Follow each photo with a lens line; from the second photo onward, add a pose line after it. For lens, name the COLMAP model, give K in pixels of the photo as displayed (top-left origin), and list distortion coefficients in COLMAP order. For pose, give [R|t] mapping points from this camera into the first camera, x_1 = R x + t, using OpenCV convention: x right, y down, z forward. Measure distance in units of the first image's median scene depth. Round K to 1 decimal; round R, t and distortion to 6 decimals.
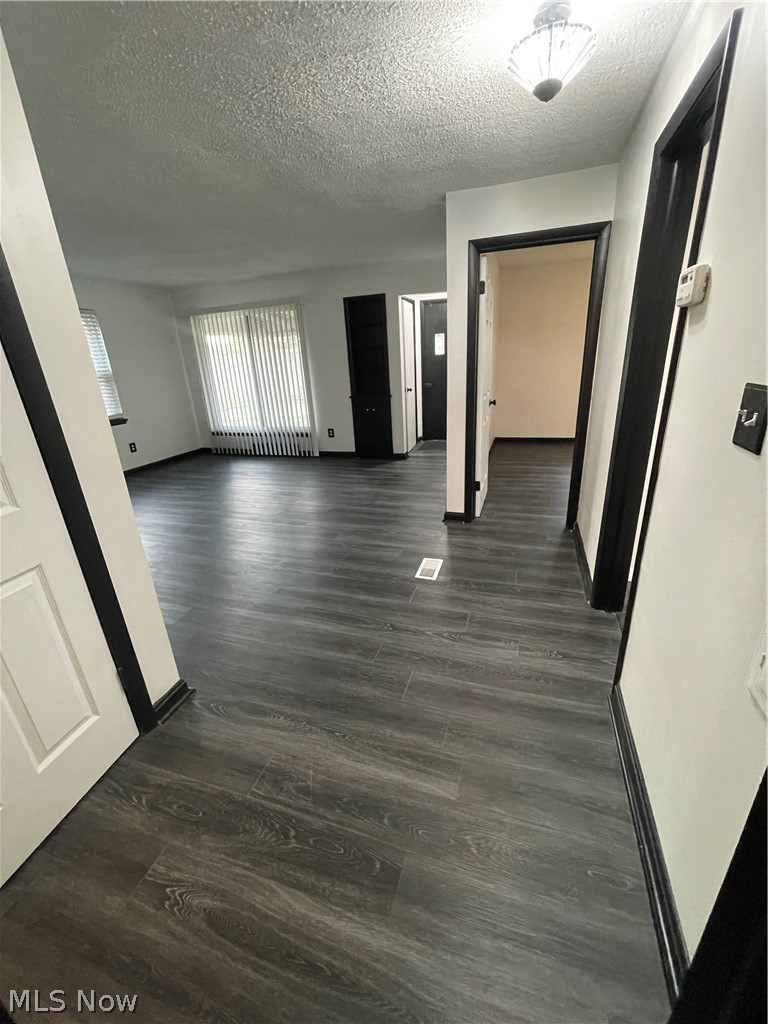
lens RADIAL K [[416.4, 0, 388.1], [0, 416.4, 510.6], [0, 0, 1]] dist [-0.012588, 0.000152]
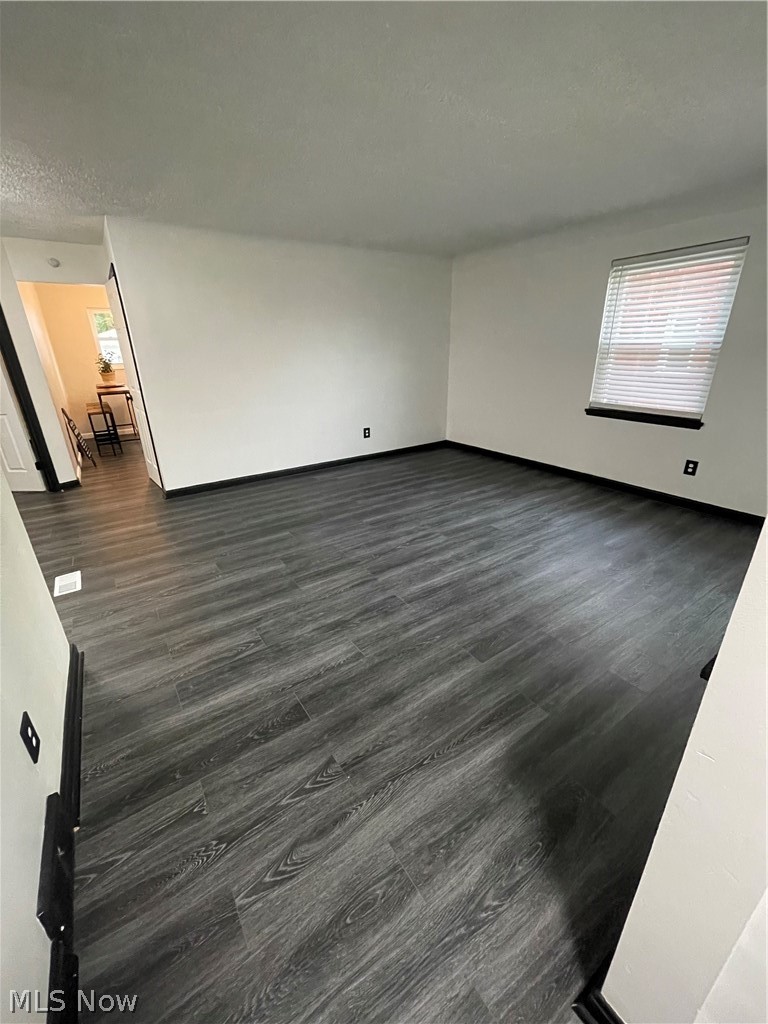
lens RADIAL K [[416.4, 0, 388.1], [0, 416.4, 510.6], [0, 0, 1]] dist [-0.012588, 0.000152]
pose [[-0.597336, 0.354339, -0.719468, 0.169691], [-0.230615, 0.783322, 0.577255, -0.430841], [0.768119, 0.510736, -0.386190, 1.107488]]
